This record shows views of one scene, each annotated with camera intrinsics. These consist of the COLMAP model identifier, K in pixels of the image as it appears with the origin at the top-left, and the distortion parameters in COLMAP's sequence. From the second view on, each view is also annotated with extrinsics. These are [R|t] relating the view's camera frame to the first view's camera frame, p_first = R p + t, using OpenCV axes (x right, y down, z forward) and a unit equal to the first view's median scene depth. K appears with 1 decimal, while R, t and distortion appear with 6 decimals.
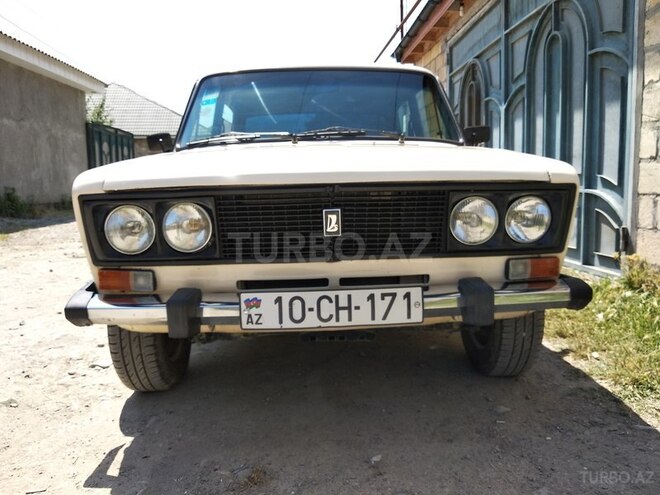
lens RADIAL K [[516.5, 0, 330.0], [0, 516.5, 247.5], [0, 0, 1]] dist [0.040115, -0.064782]
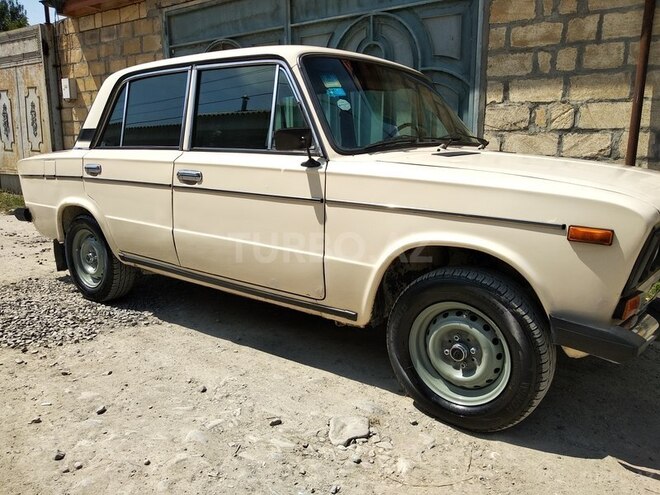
lens RADIAL K [[516.5, 0, 330.0], [0, 516.5, 247.5], [0, 0, 1]] dist [0.040115, -0.064782]
pose [[0.635067, -0.133007, 0.760920, -1.524618], [0.083641, 0.991113, 0.103437, -0.204040], [-0.767915, -0.002046, 0.640548, 0.804148]]
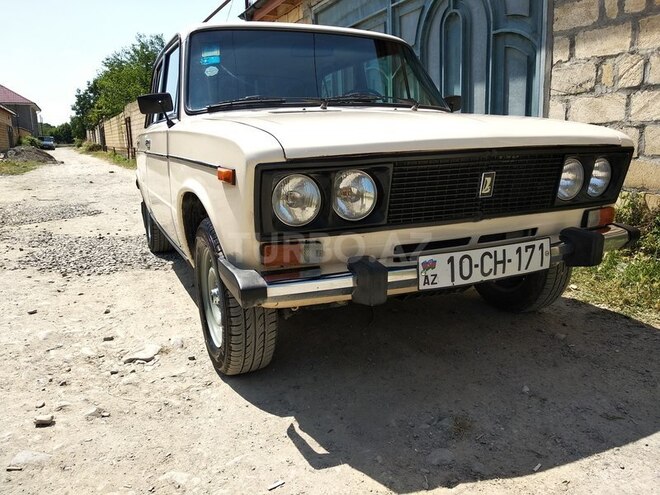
lens RADIAL K [[516.5, 0, 330.0], [0, 516.5, 247.5], [0, 0, 1]] dist [0.040115, -0.064782]
pose [[0.925789, -0.078084, 0.369889, -0.677002], [0.053700, 0.995677, 0.075785, -0.016204], [-0.374207, -0.050298, 0.925980, 0.104732]]
